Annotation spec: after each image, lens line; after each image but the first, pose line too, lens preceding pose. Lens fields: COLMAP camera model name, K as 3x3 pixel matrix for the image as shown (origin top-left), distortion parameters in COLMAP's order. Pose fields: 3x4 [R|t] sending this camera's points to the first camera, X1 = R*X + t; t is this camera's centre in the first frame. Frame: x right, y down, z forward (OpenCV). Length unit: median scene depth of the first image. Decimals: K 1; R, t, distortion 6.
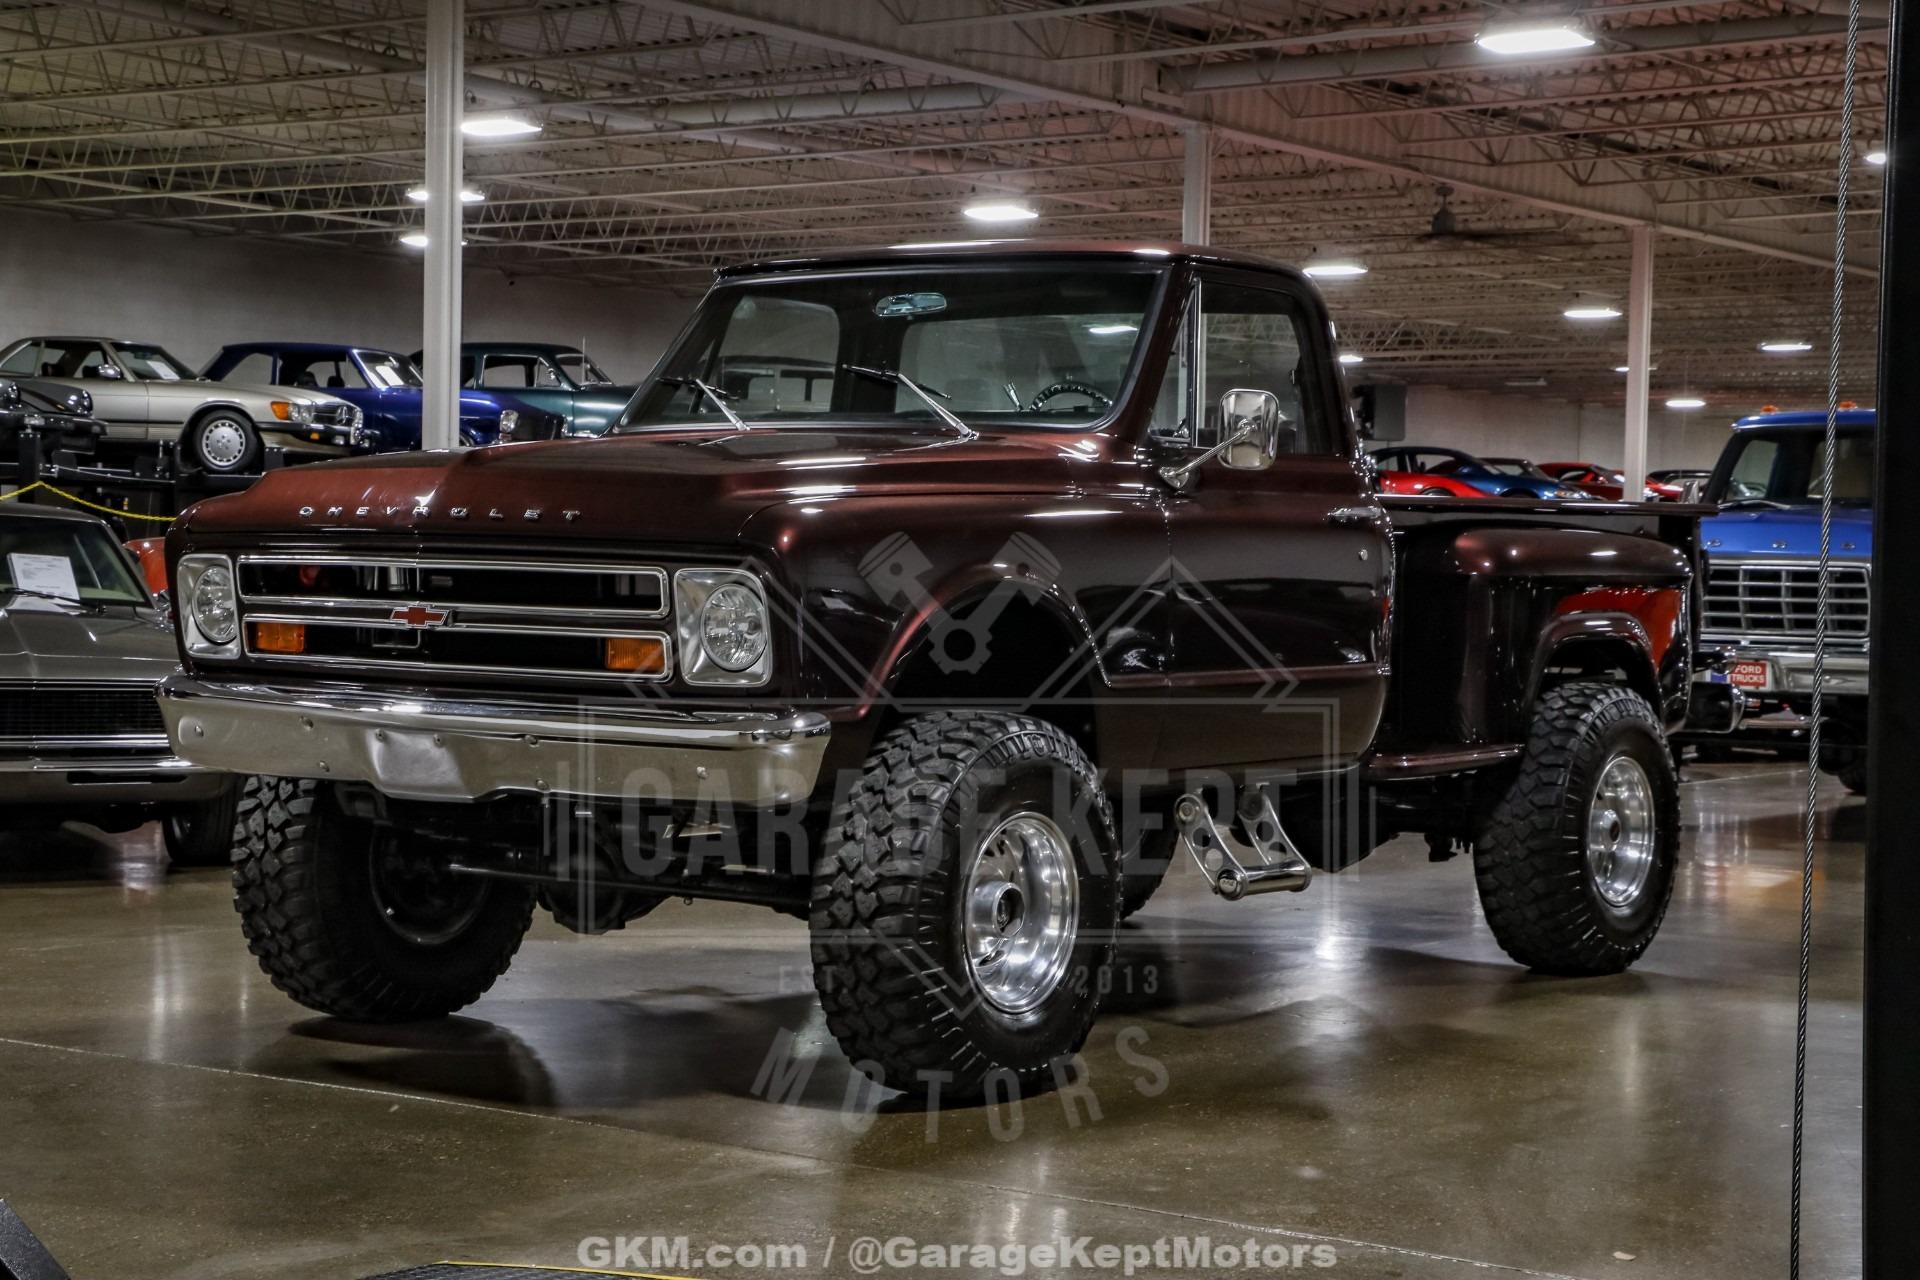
lens RADIAL K [[3098.9, 0, 955.8], [0, 3098.9, 633.2], [0, 0, 1]] dist [0.086504, 0.697349]
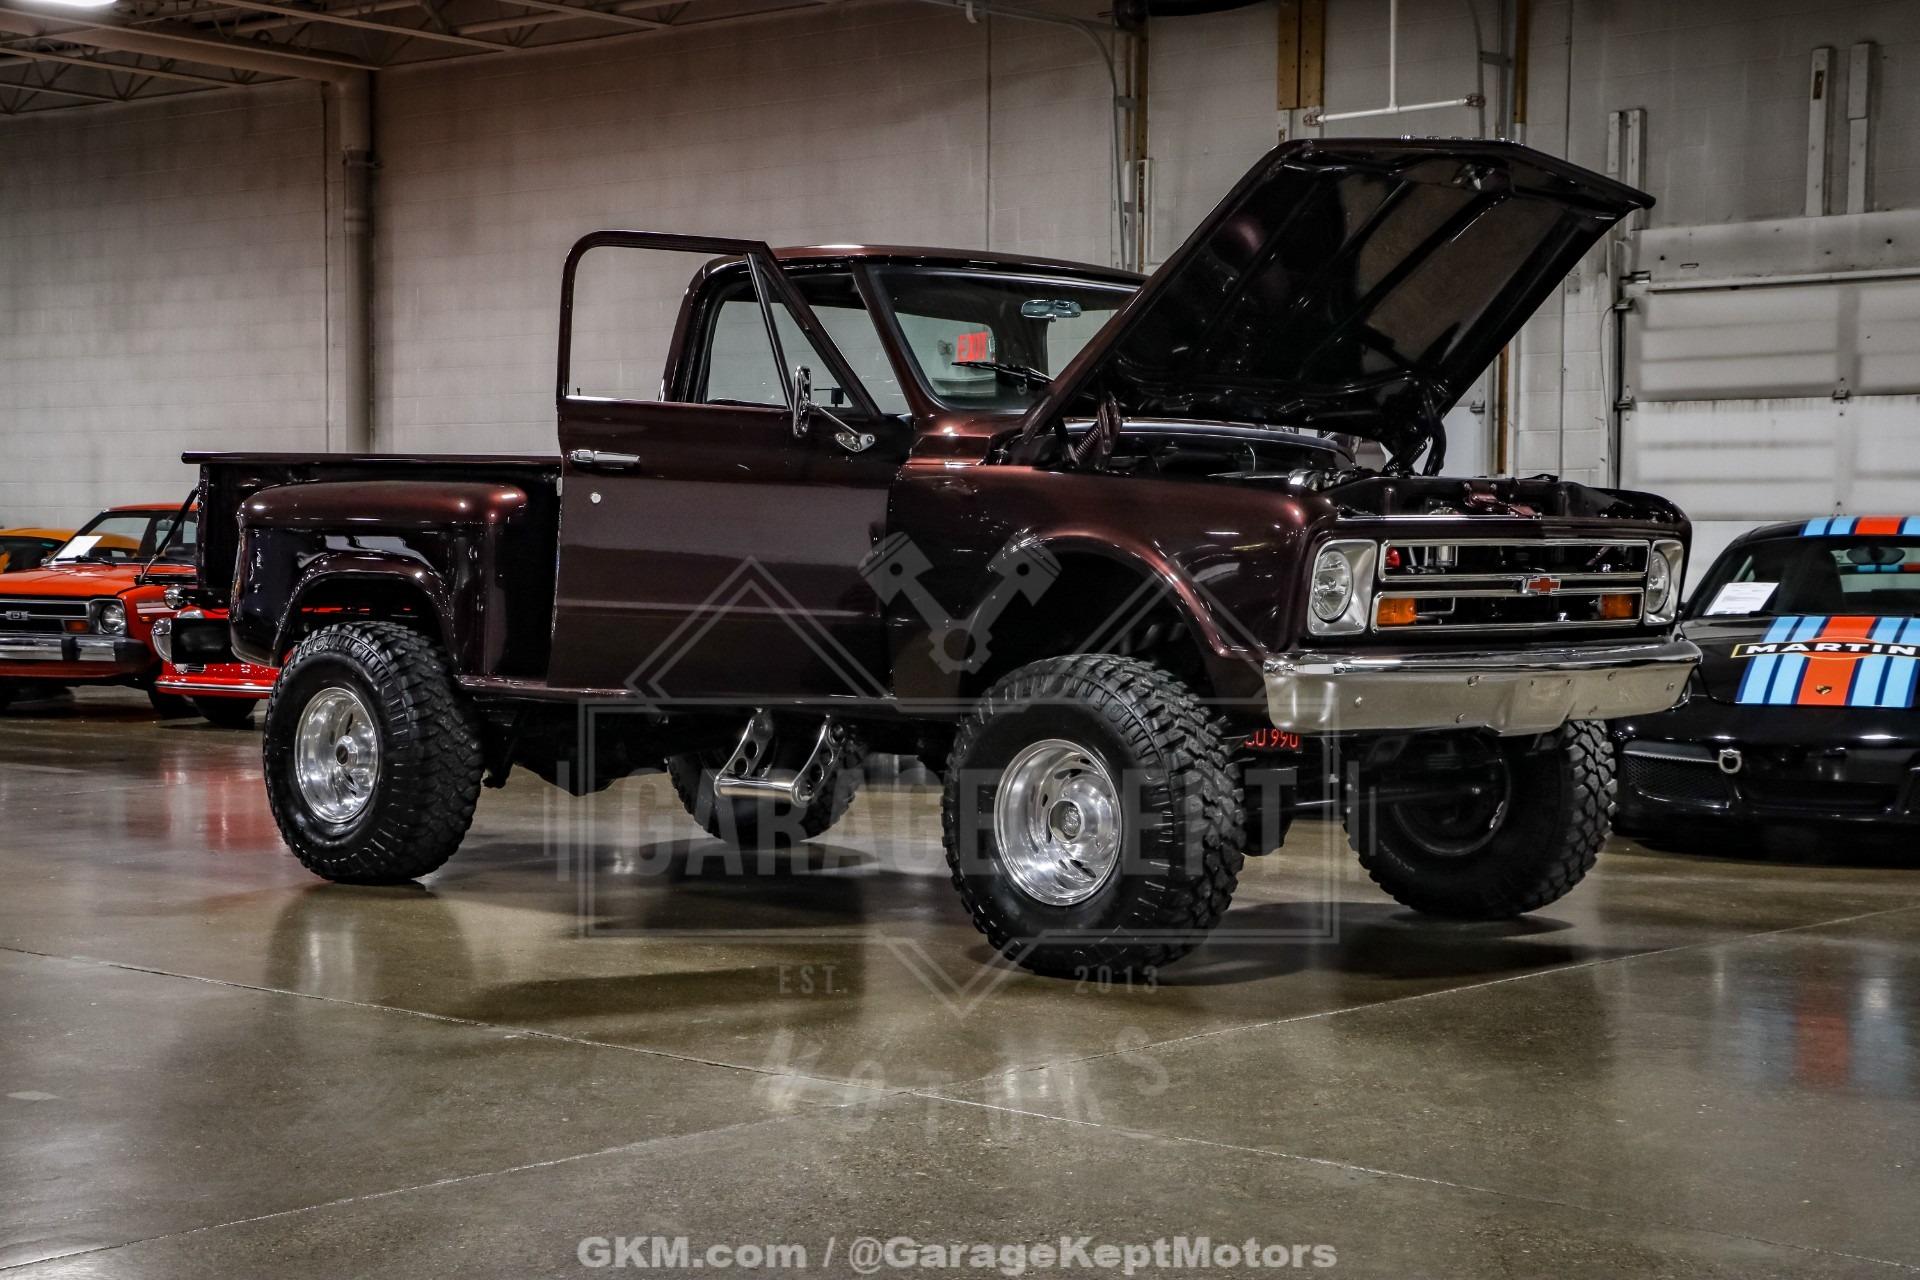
lens RADIAL K [[3098.9, 0, 955.8], [0, 3098.9, 633.2], [0, 0, 1]] dist [0.086504, 0.697349]
pose [[0.119046, -0.053647, 0.991438, -1.053729], [0.019066, 0.998479, 0.051738, -0.040519], [-0.992706, 0.012744, 0.119888, 0.802894]]
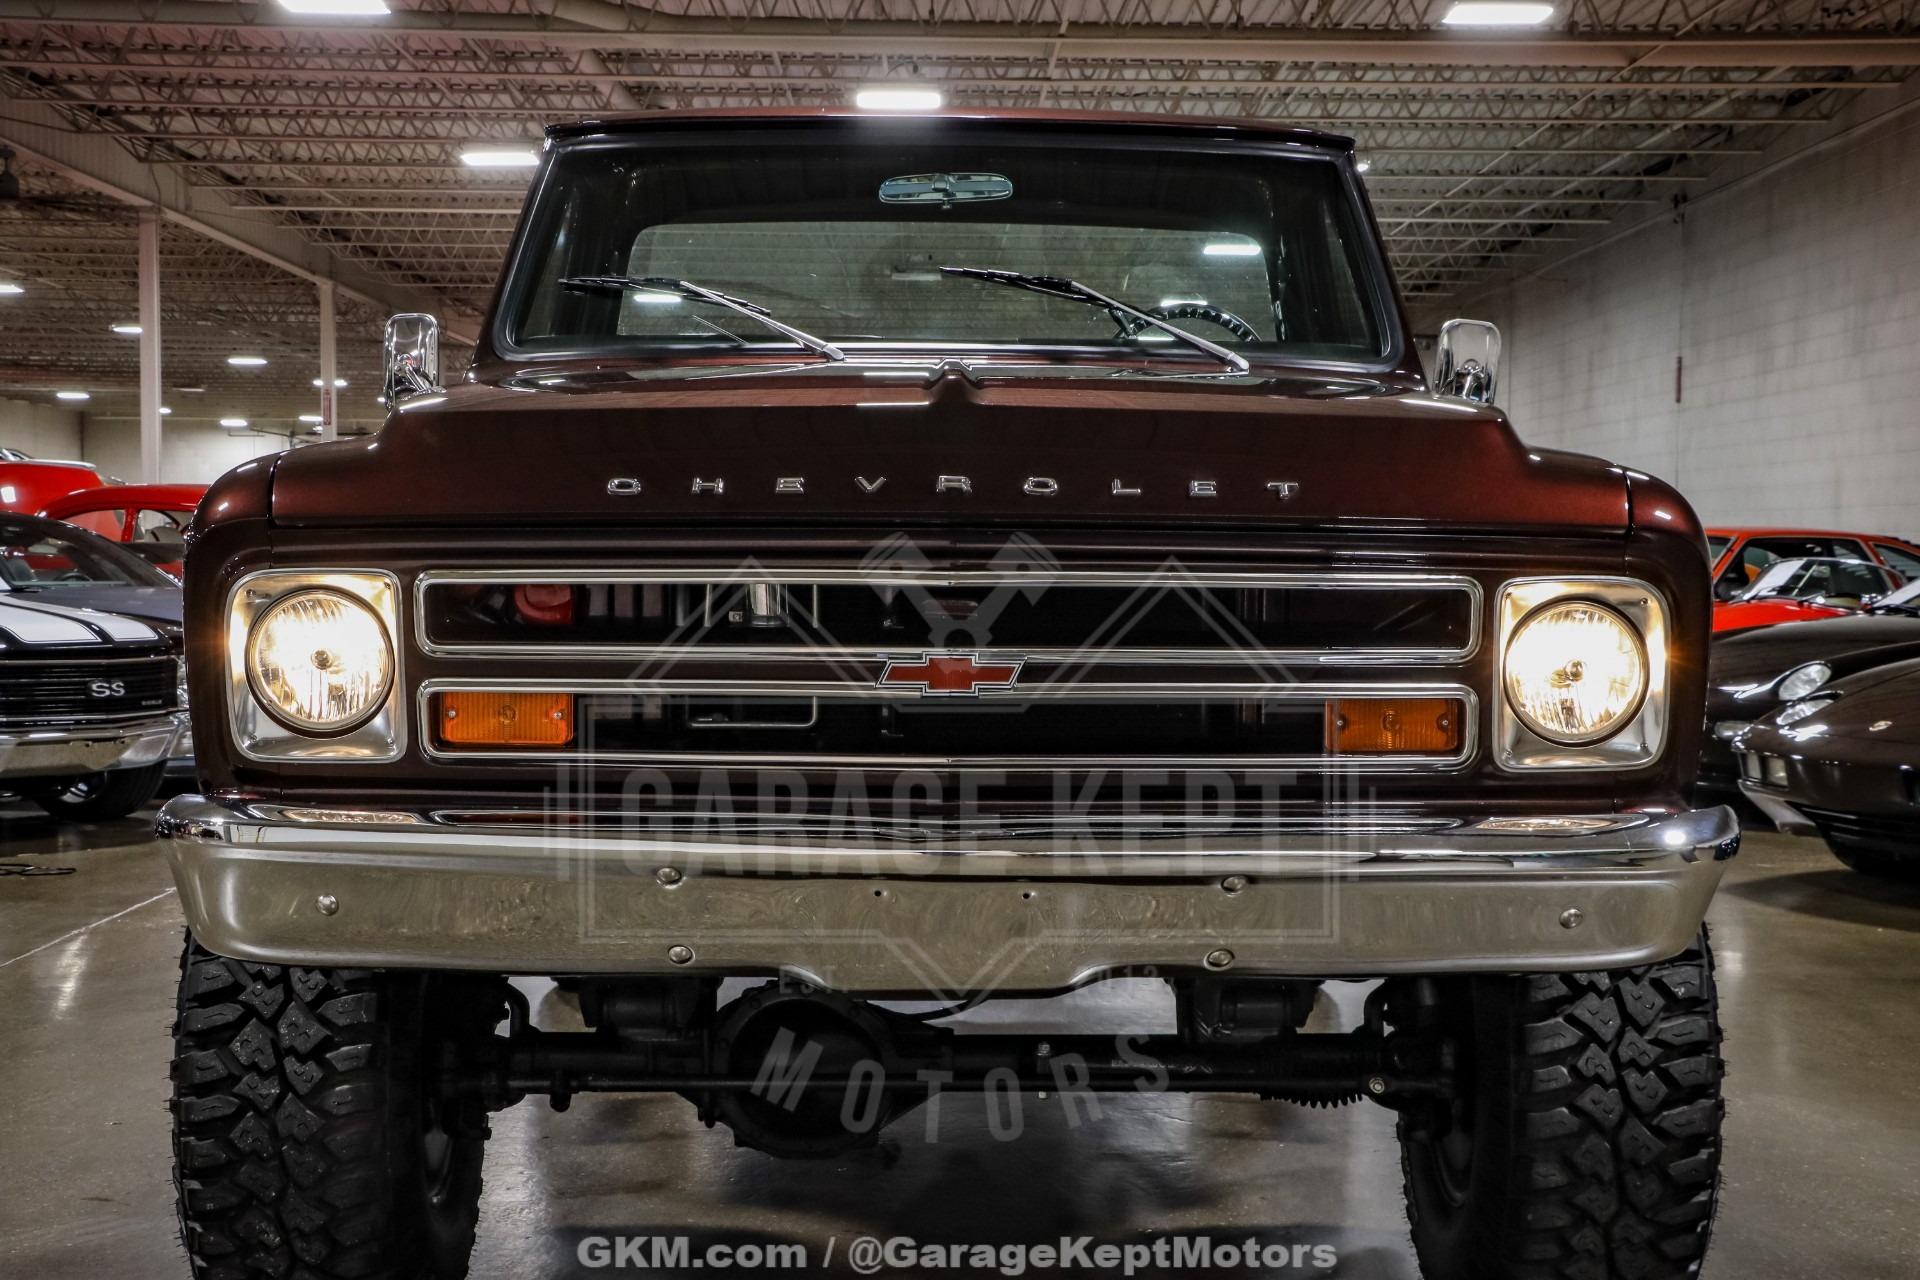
lens RADIAL K [[2617.3, 0, 960.0], [0, 2617.3, 640.0], [0, 0, 1]] dist [-0.127431, 0.949188]
pose [[0.805379, -0.038551, 0.591505, -0.330379], [0.024436, 0.999194, 0.031851, -0.019475], [-0.592256, -0.011198, 0.805672, 0.463478]]
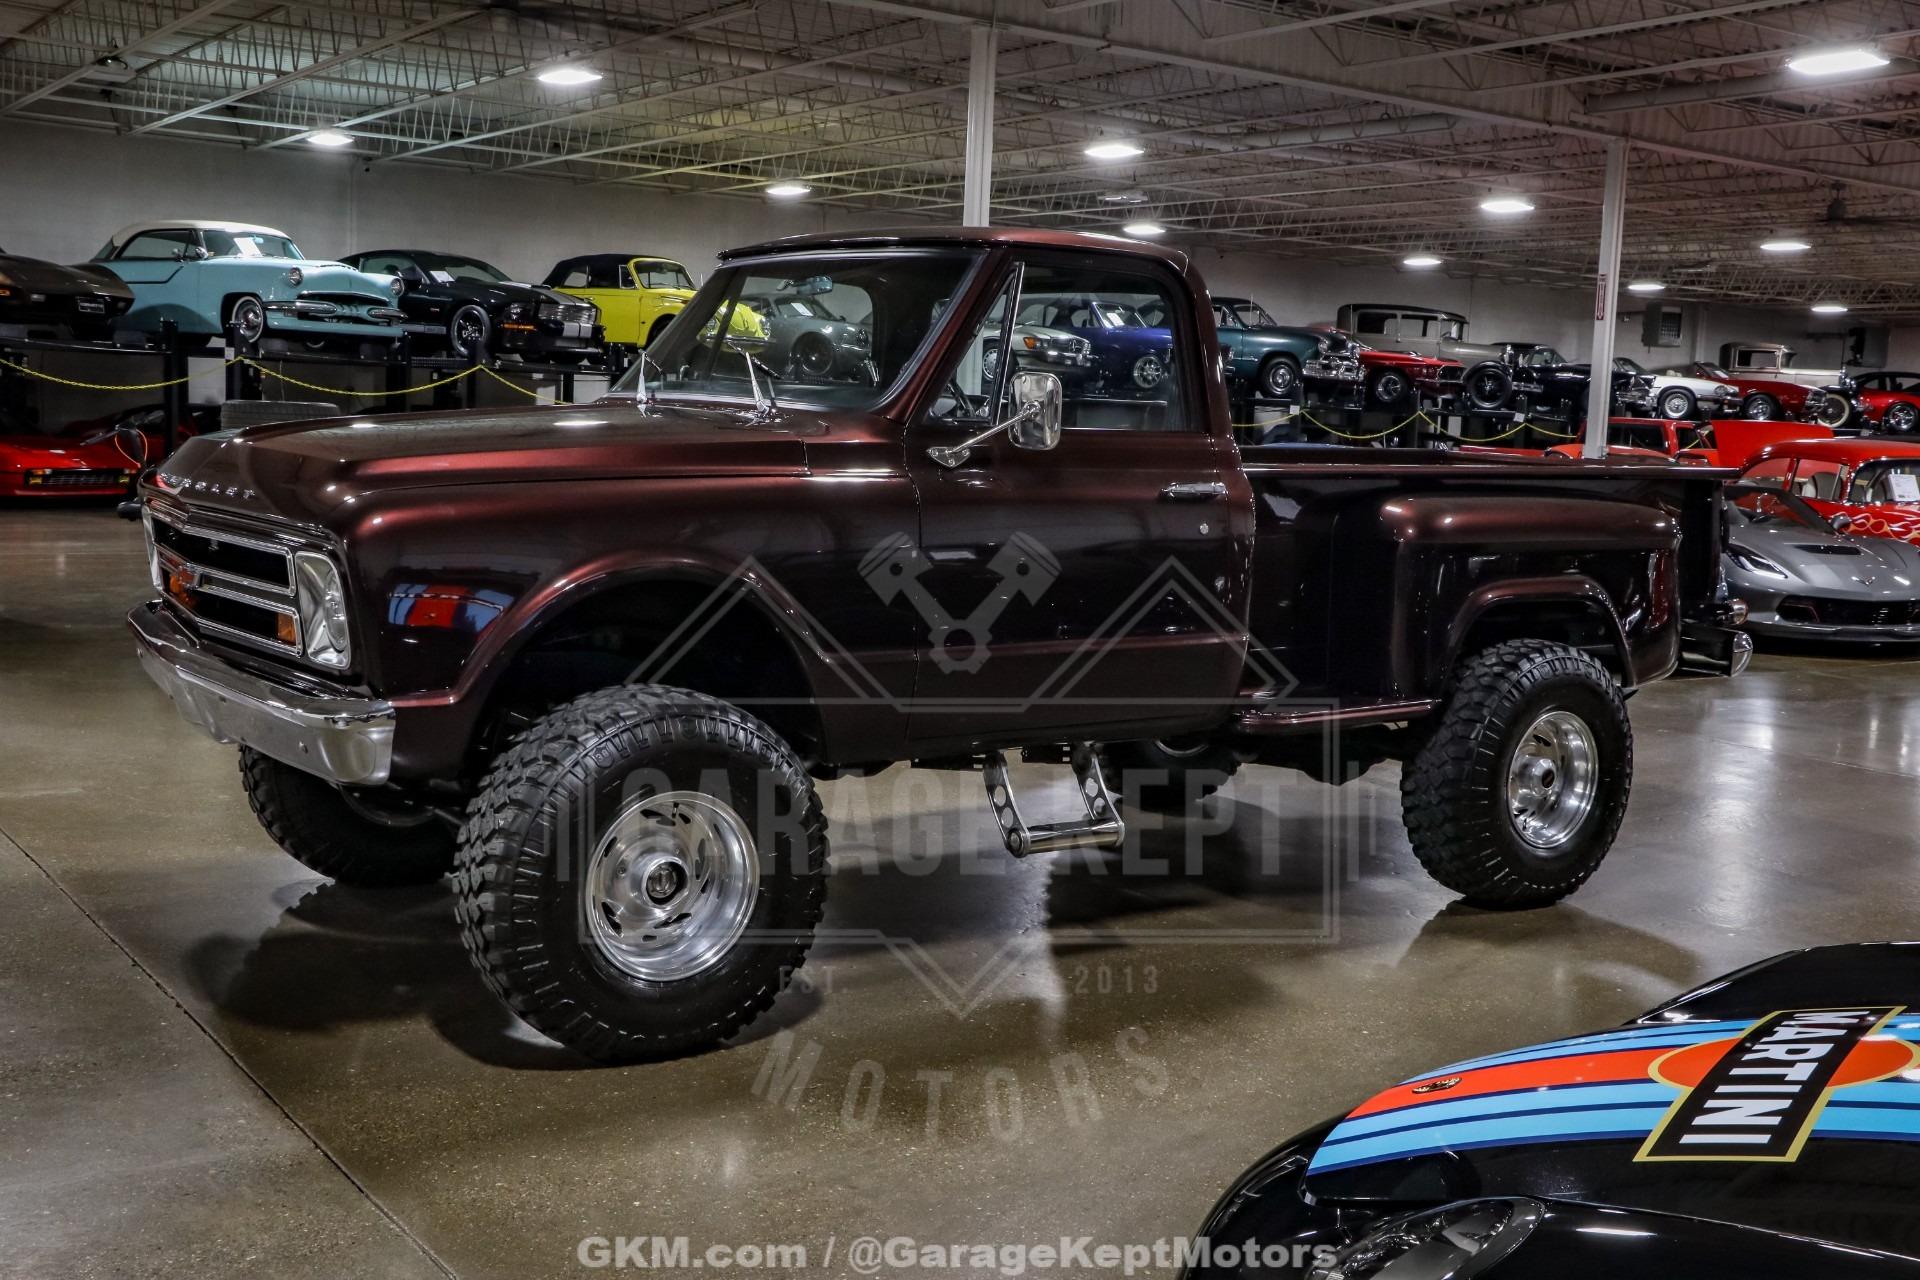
lens RADIAL K [[1937.3, 0, 960.0], [0, 1937.3, 640.0], [0, 0, 1]] dist [-0.123798, 0.266578]
pose [[0.946993, 0.055735, -0.316383, 0.232898], [-0.028610, 0.995554, 0.089745, -0.039290], [0.319978, -0.075936, 0.944377, 0.320311]]
